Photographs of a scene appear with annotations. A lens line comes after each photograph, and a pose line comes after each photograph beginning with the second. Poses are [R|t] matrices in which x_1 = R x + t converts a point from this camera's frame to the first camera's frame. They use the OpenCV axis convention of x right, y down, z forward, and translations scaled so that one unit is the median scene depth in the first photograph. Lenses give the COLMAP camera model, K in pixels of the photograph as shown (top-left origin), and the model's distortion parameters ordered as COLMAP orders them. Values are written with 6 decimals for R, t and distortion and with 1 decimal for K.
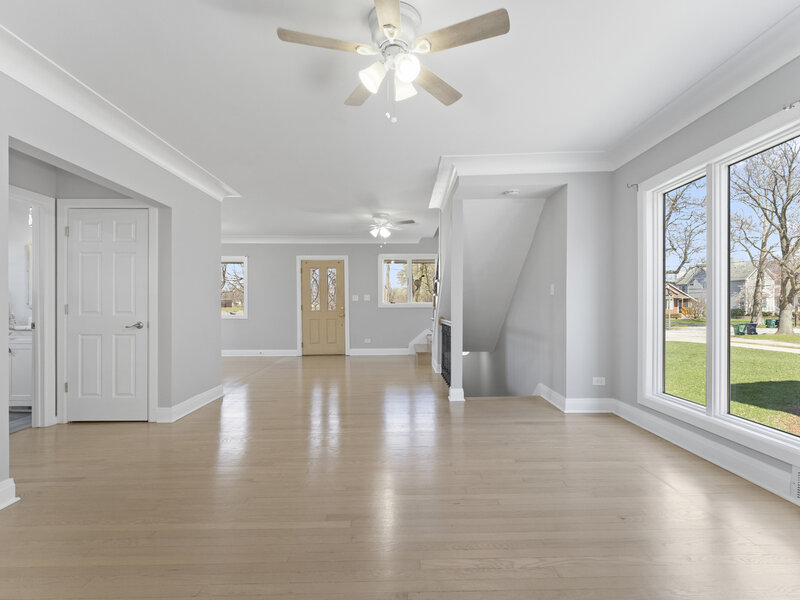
lens RADIAL K [[362.7, 0, 401.4], [0, 362.7, 303.2], [0, 0, 1]] dist [-0.018276, -0.000083]
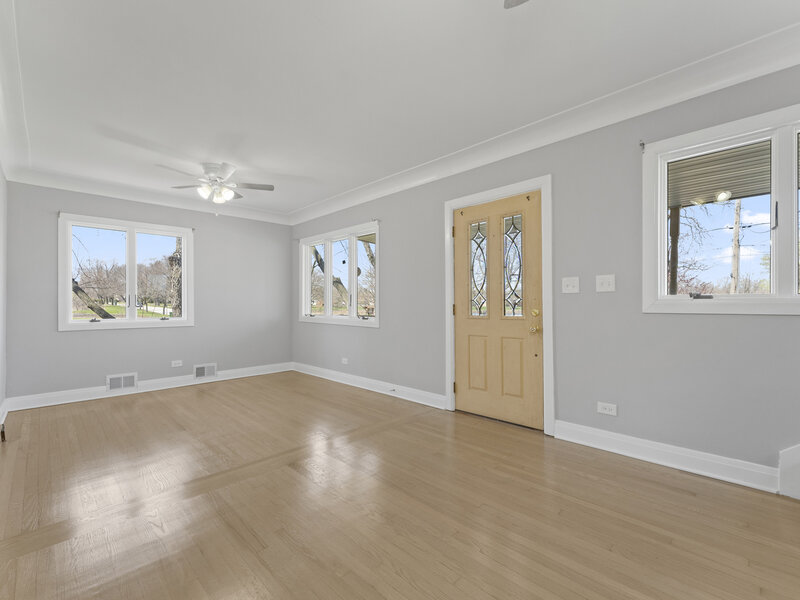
lens RADIAL K [[362.7, 0, 398.1], [0, 362.7, 300.6], [0, 0, 1]] dist [-0.018276, -0.000083]
pose [[0.692999, -0.001800, -0.720937, 0.019038], [0.003123, 0.999995, 0.000505, 0.000771], [0.720932, -0.002601, 0.693001, 0.727446]]
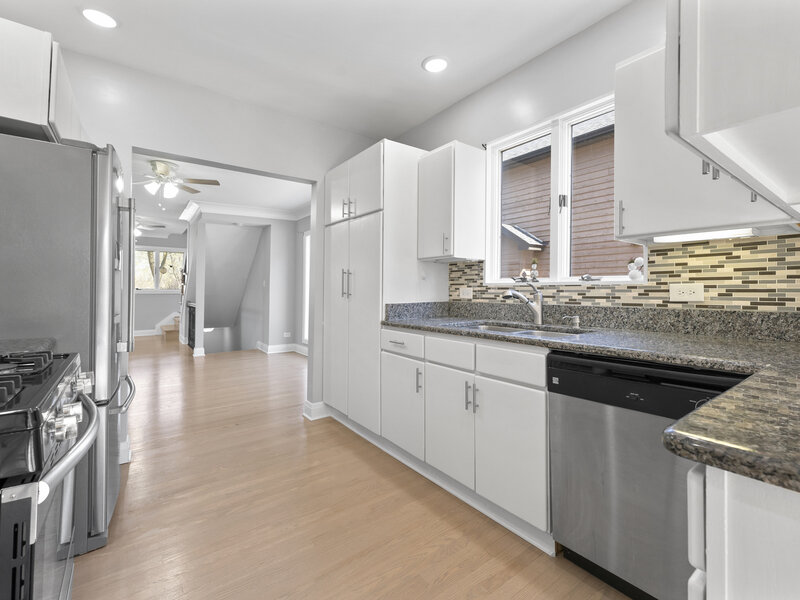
lens RADIAL K [[362.7, 0, 406.0], [0, 362.7, 285.4], [0, 0, 1]] dist [-0.018276, -0.000083]
pose [[0.796905, 0.012697, 0.603971, -0.043428], [-0.008975, 0.999918, -0.009179, -0.012091], [-0.604038, 0.001895, 0.796953, -0.443078]]
